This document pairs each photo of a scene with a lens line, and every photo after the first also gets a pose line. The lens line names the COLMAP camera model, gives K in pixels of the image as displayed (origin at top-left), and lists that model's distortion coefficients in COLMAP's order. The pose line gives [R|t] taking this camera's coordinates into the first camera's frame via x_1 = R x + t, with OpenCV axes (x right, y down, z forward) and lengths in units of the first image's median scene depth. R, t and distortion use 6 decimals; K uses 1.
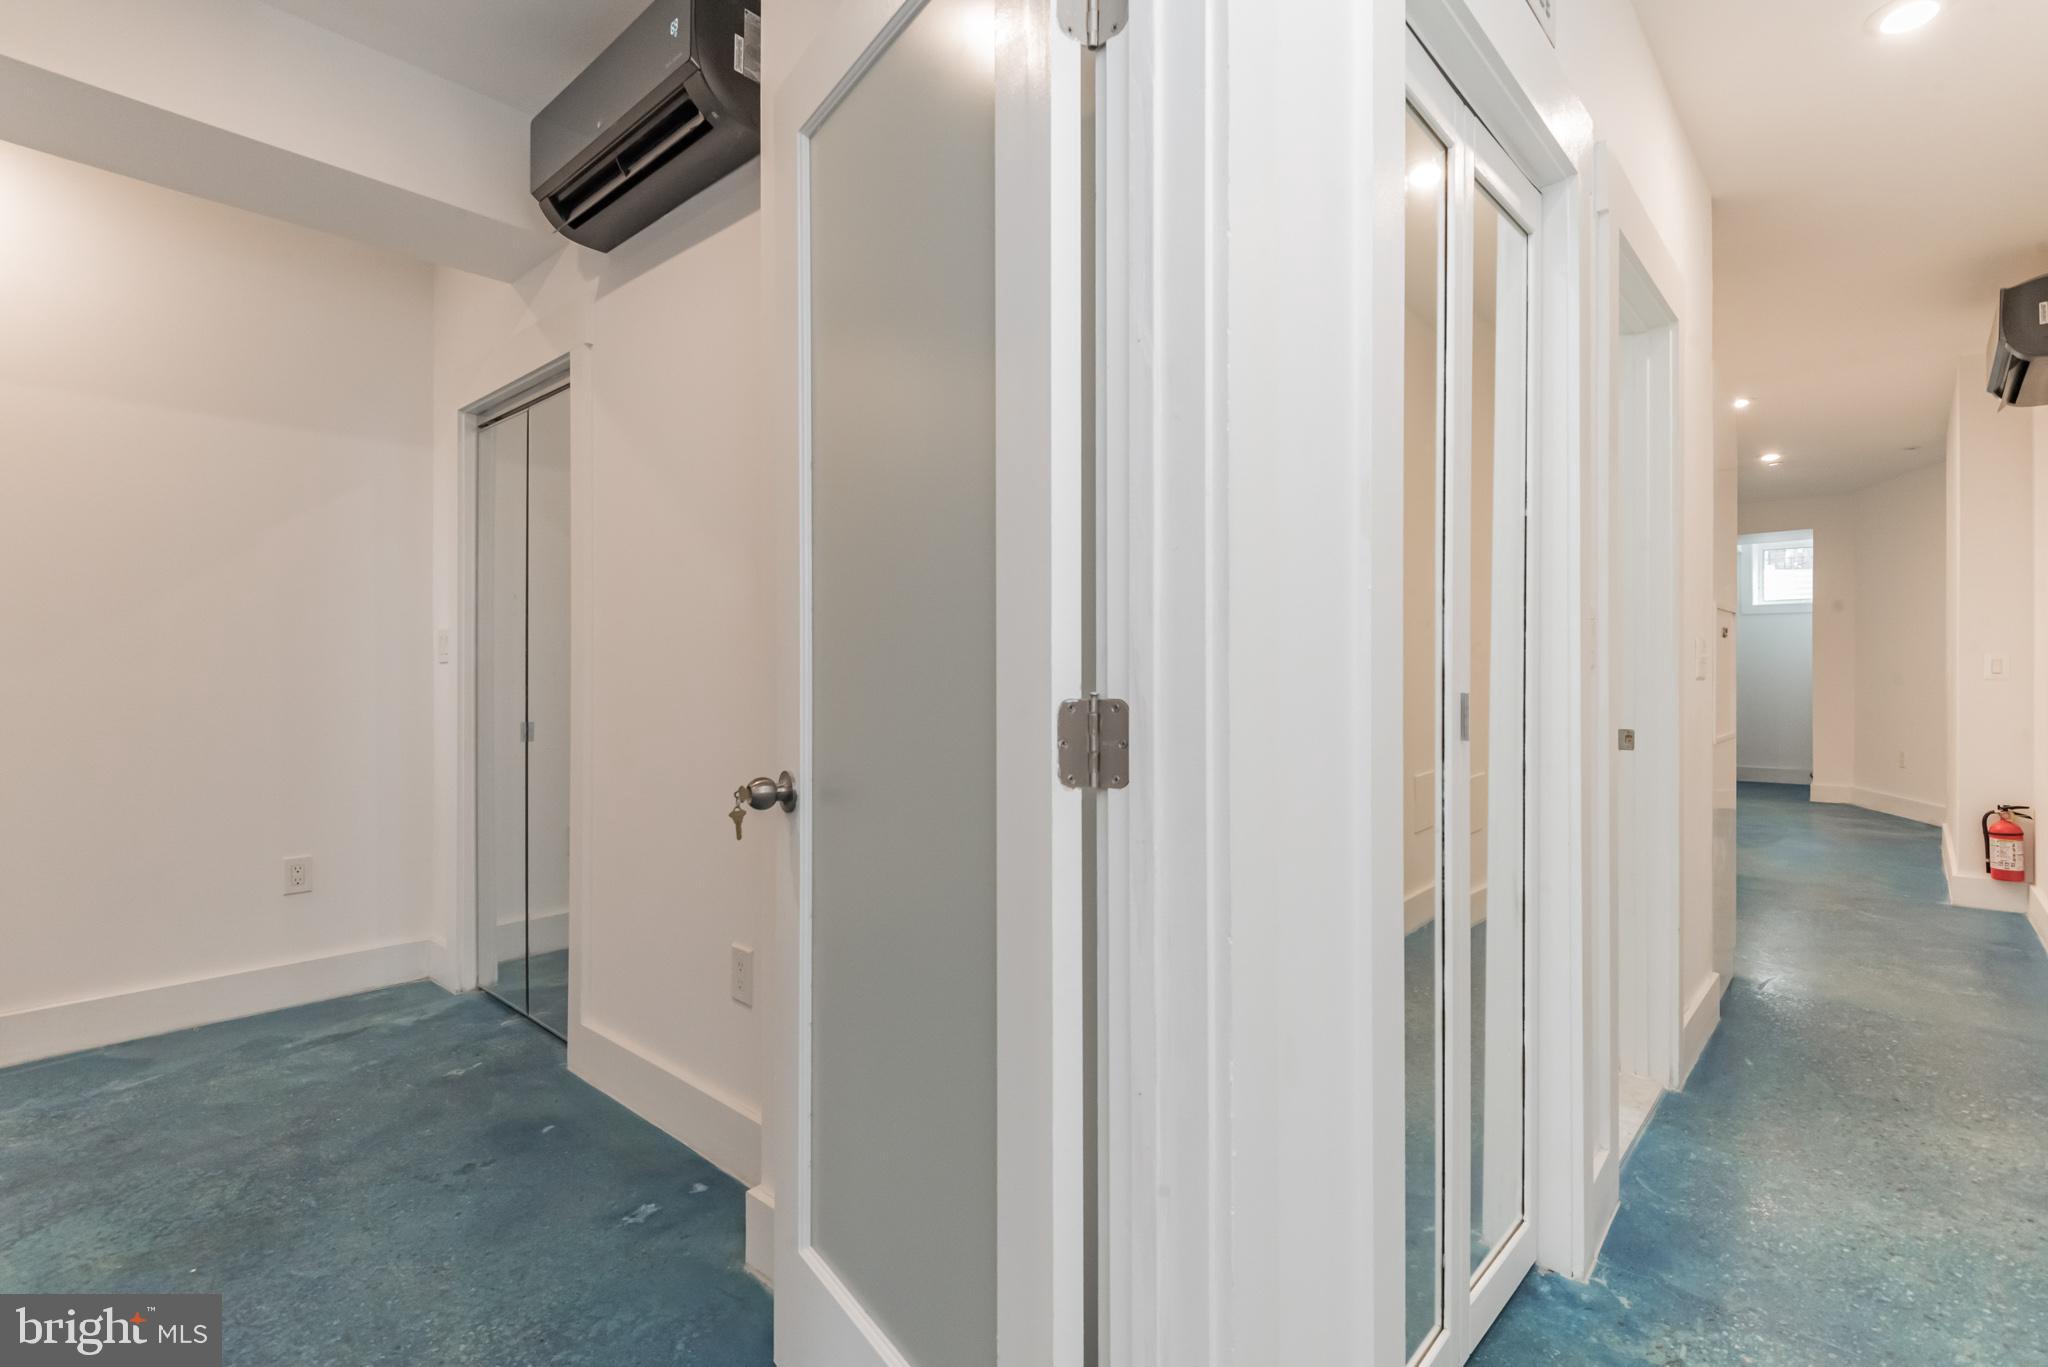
lens RADIAL K [[966.1, 0, 1022.3], [0, 966.1, 675.7], [0, 0, 1]] dist [-0.000663, -0.000343]
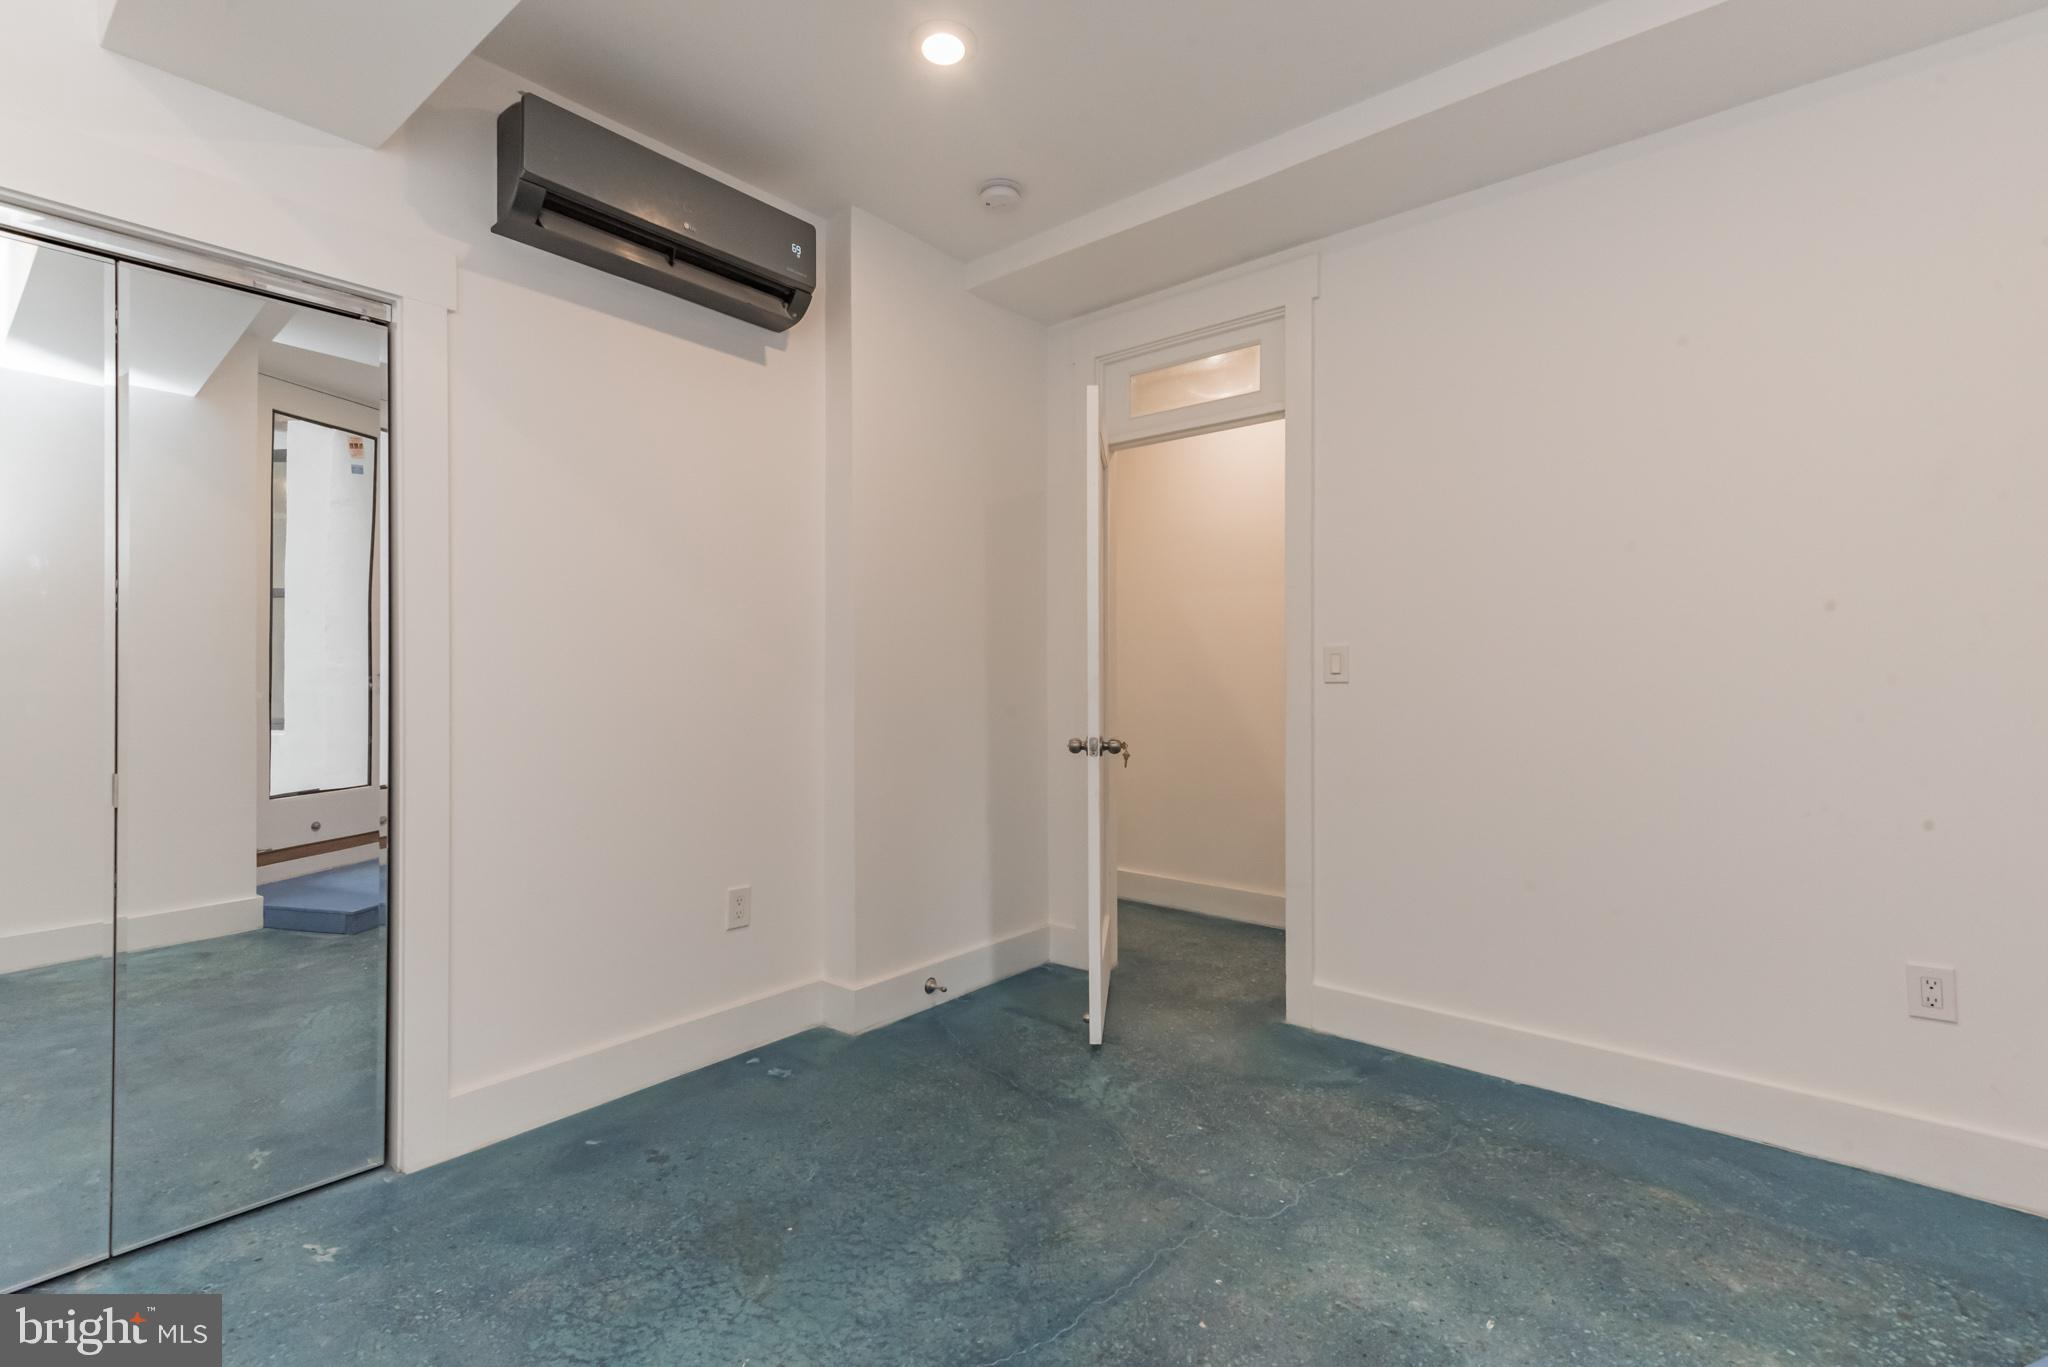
lens RADIAL K [[936.4, 0, 1023.4], [0, 936.4, 683.2], [0, 0, 1]] dist [0.002477, 0.001224]
pose [[-0.060505, 0.002057, 0.998166, -1.308743], [0.003191, 0.999993, -0.001867, -0.004457], [-0.998163, 0.003073, -0.060511, 0.533960]]
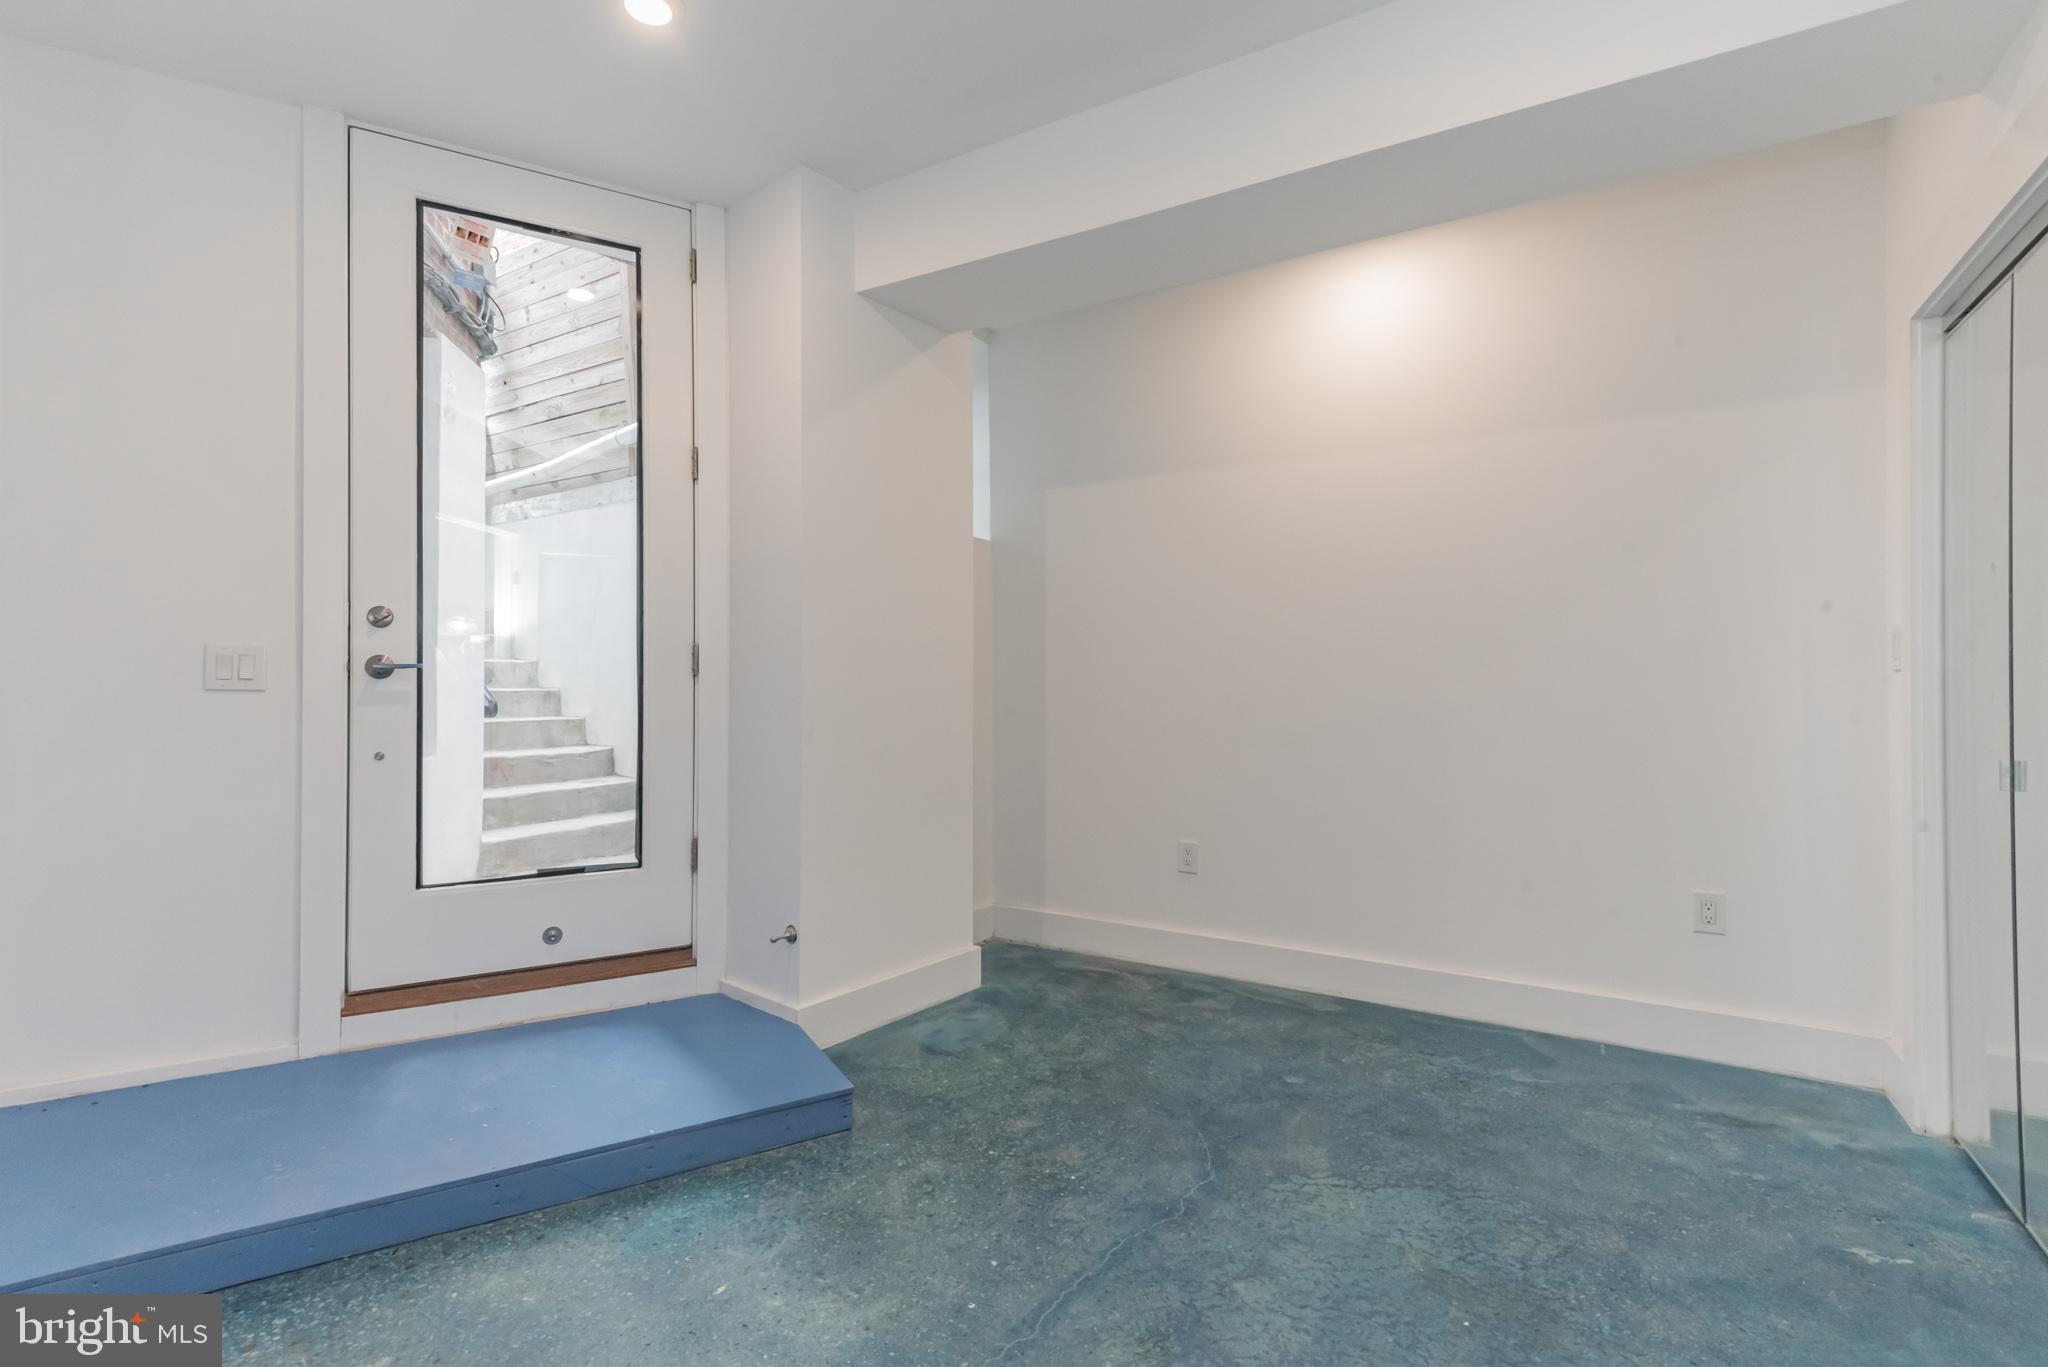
lens RADIAL K [[936.4, 0, 1019.5], [0, 936.4, 674.6], [0, 0, 1]] dist [0.002477, 0.001224]
pose [[0.188224, -0.009464, -0.982081, -0.028796], [-0.004101, 0.999937, -0.010422, 0.000111], [0.982118, 0.005989, 0.188173, 0.268644]]
